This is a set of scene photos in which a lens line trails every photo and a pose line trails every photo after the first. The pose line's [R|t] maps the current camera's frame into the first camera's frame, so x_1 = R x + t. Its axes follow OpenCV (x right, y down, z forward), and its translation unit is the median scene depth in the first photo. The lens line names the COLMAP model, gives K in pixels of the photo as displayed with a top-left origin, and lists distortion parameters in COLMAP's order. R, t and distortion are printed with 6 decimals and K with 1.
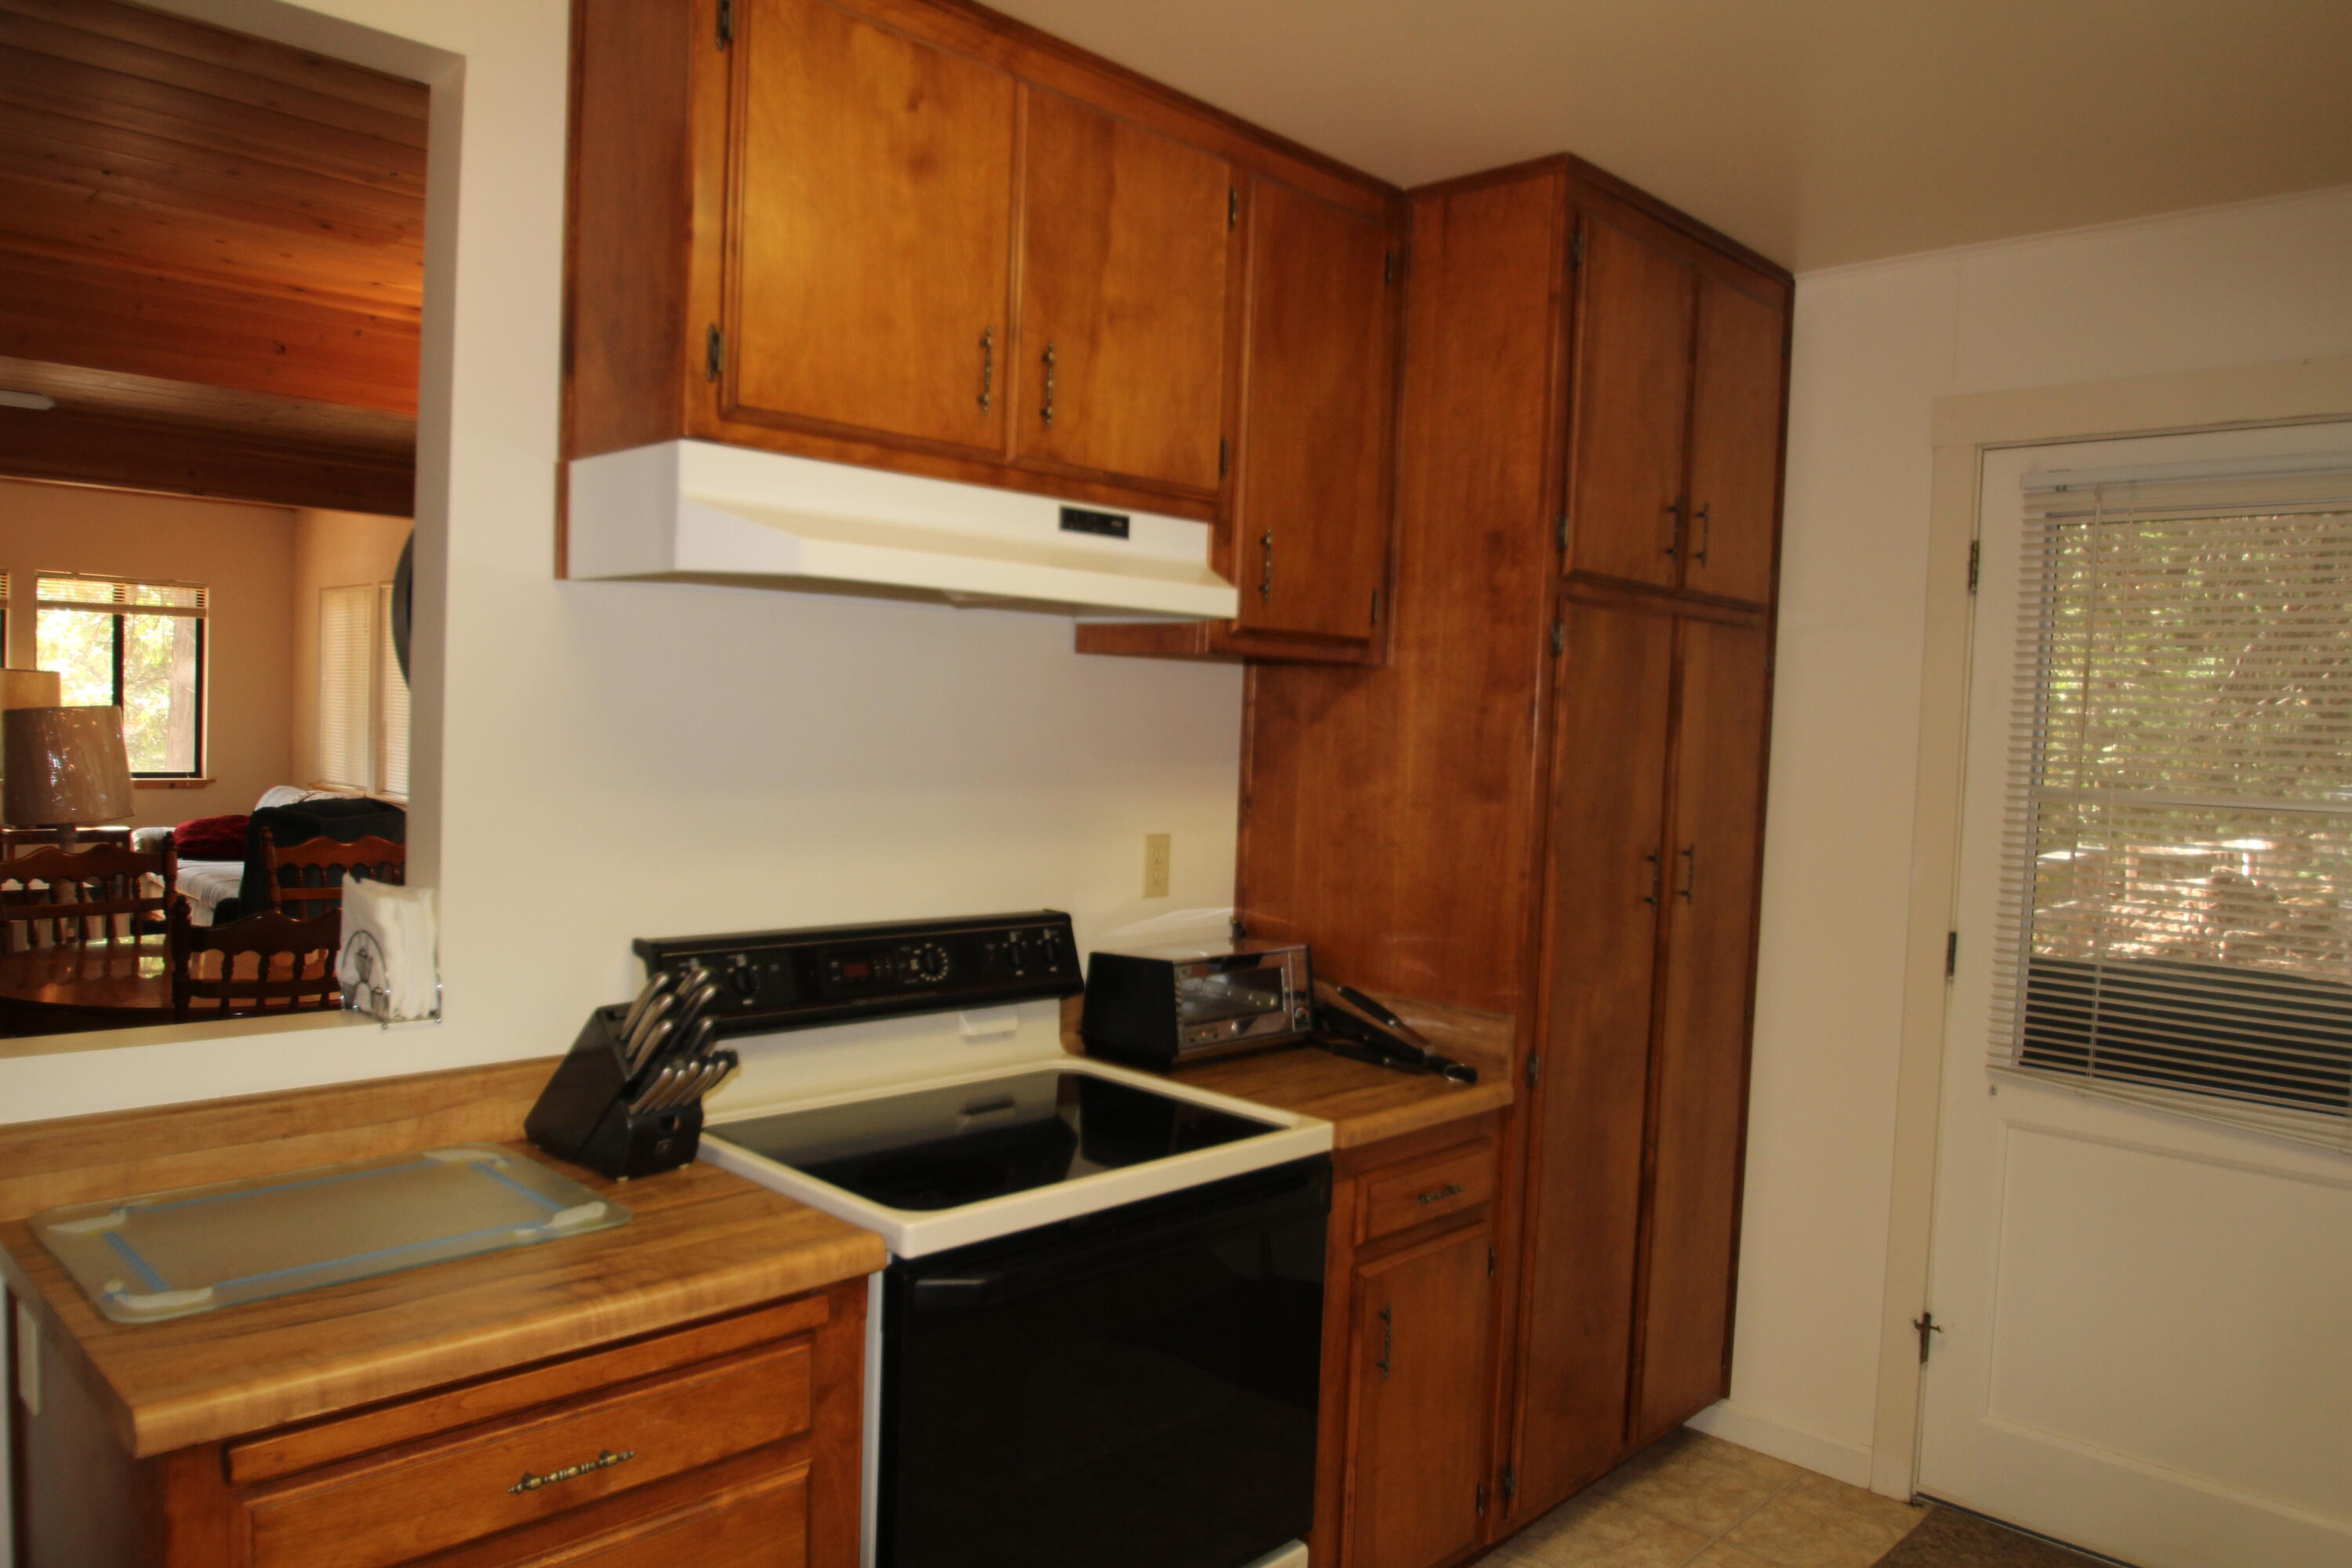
lens RADIAL K [[1591.8, 0, 1176.0], [0, 1591.8, 784.0], [0, 0, 1]] dist [-0.007898, -0.001030]
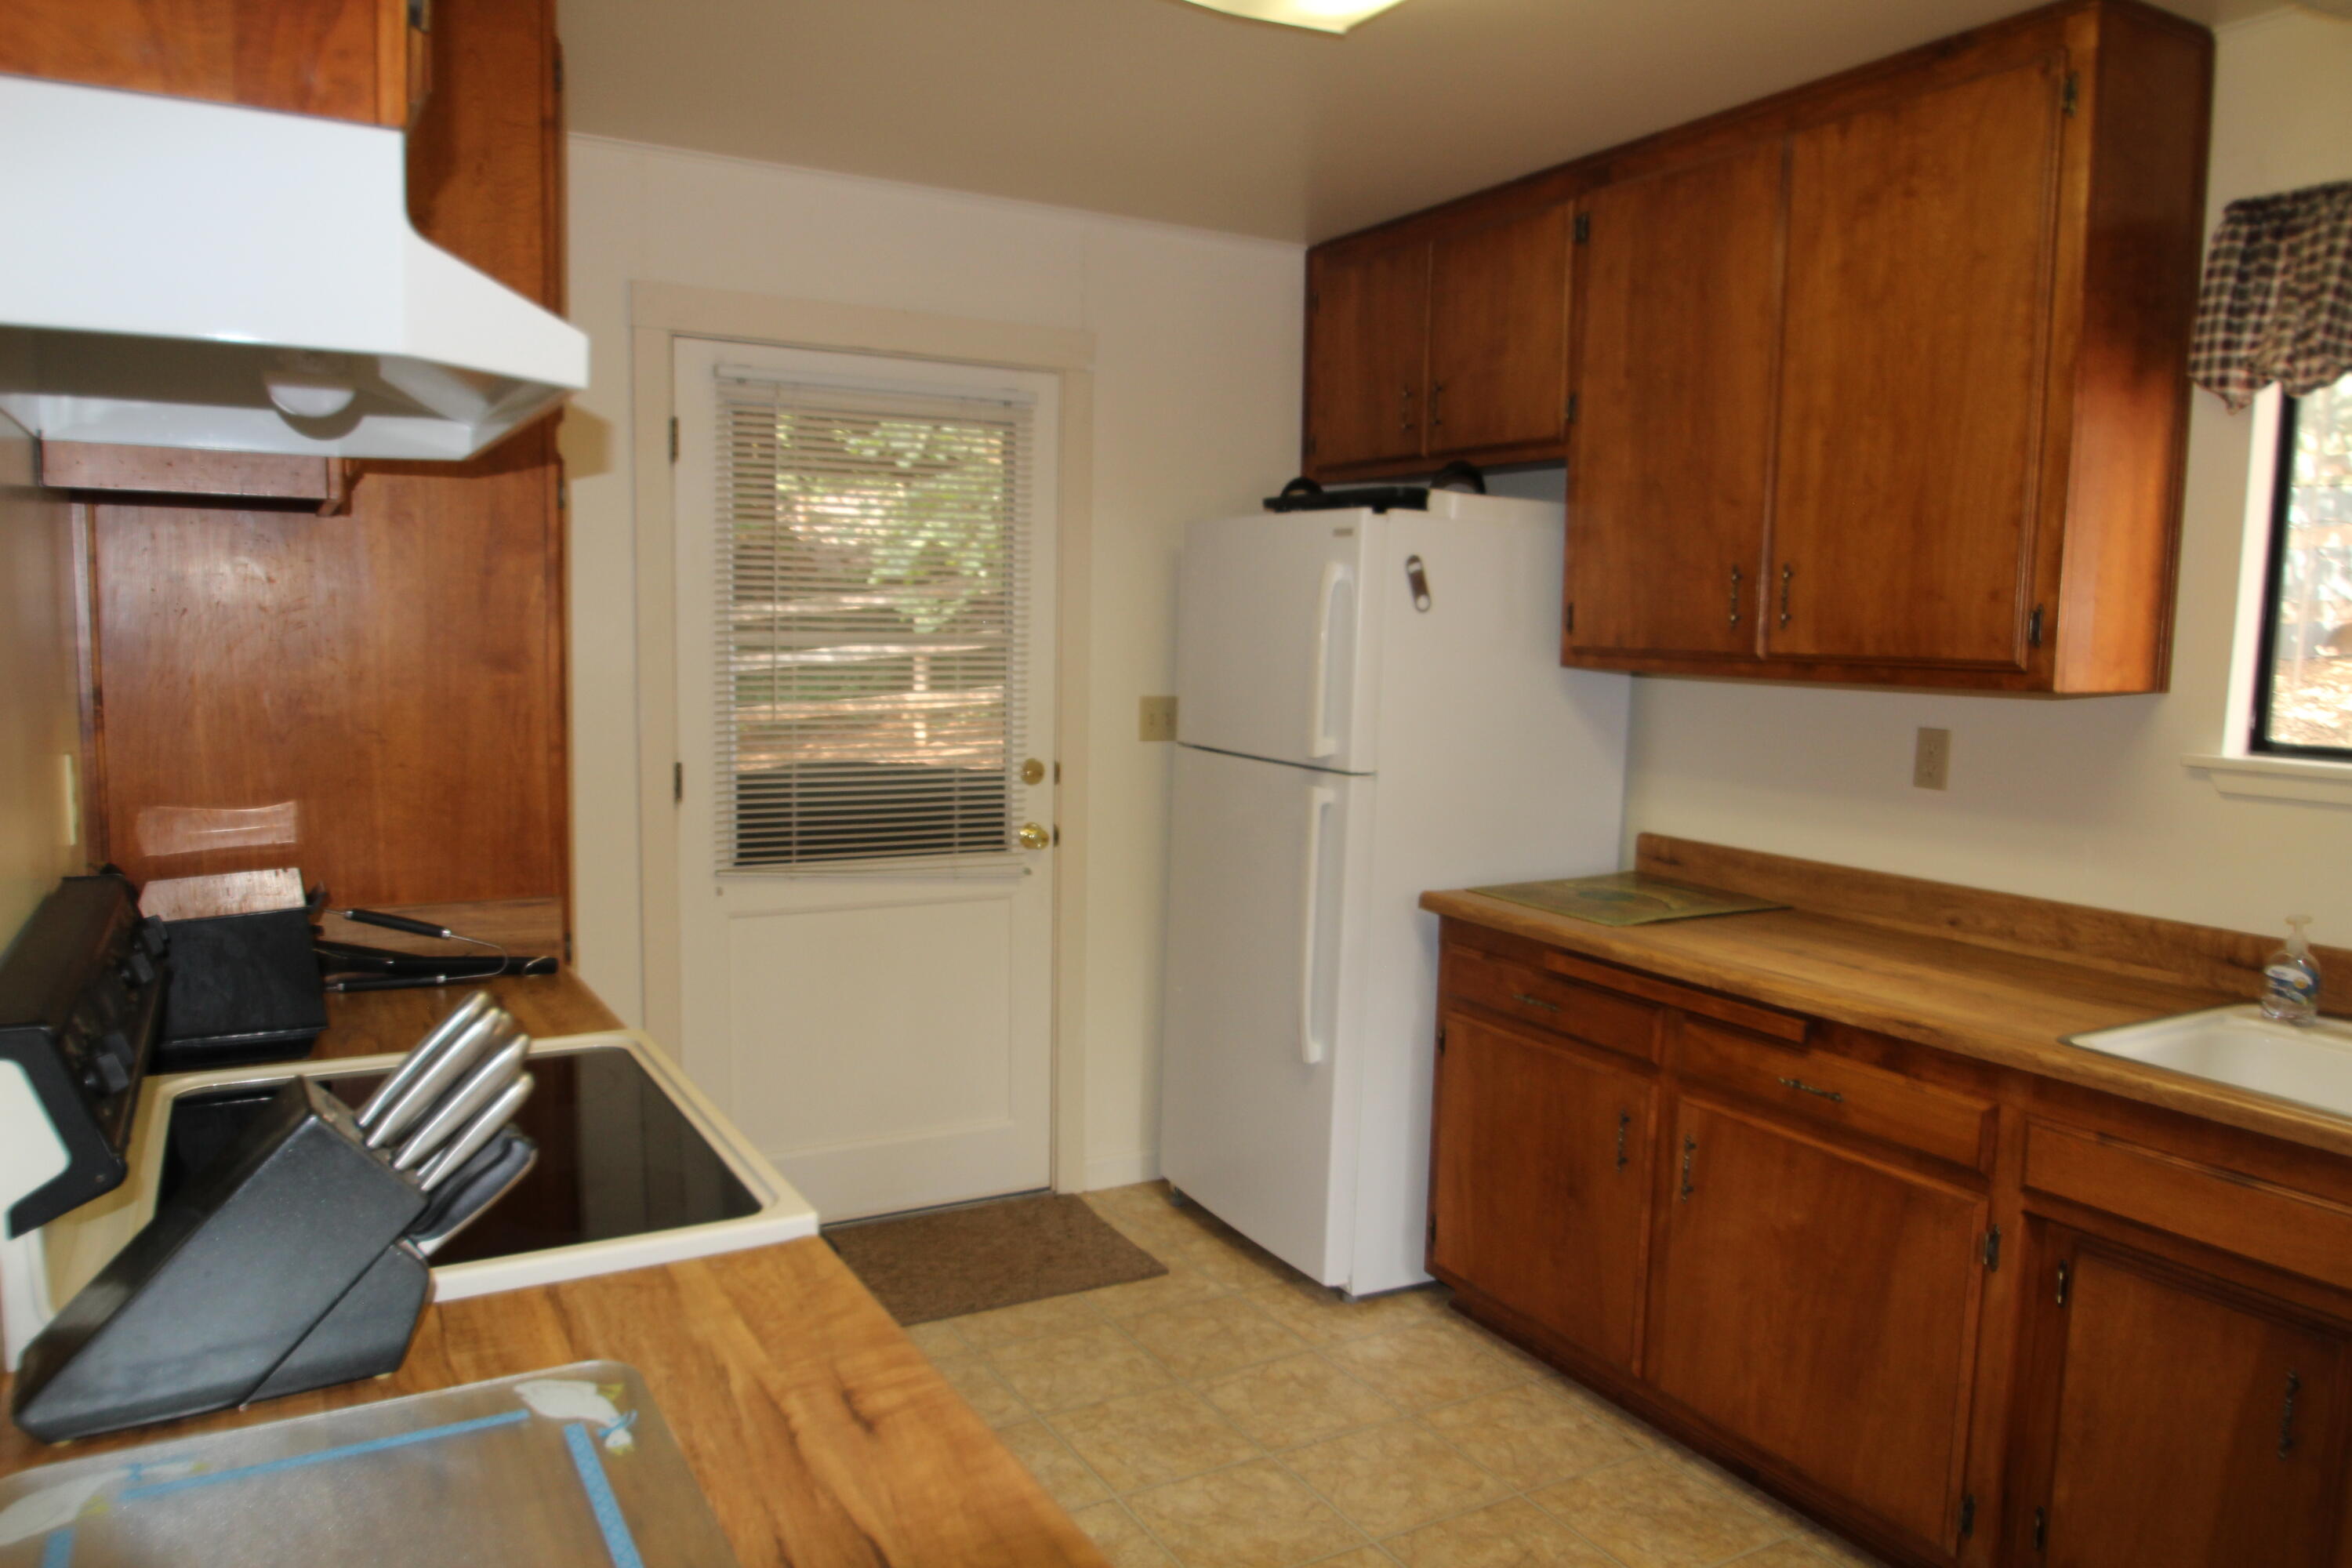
lens RADIAL K [[1591.8, 0, 1176.0], [0, 1591.8, 784.0], [0, 0, 1]] dist [-0.007898, -0.001030]
pose [[0.267397, -0.129427, 0.954855, -0.542248], [0.028940, 0.991570, 0.126299, -0.027873], [-0.963152, -0.006139, 0.268889, 0.368779]]
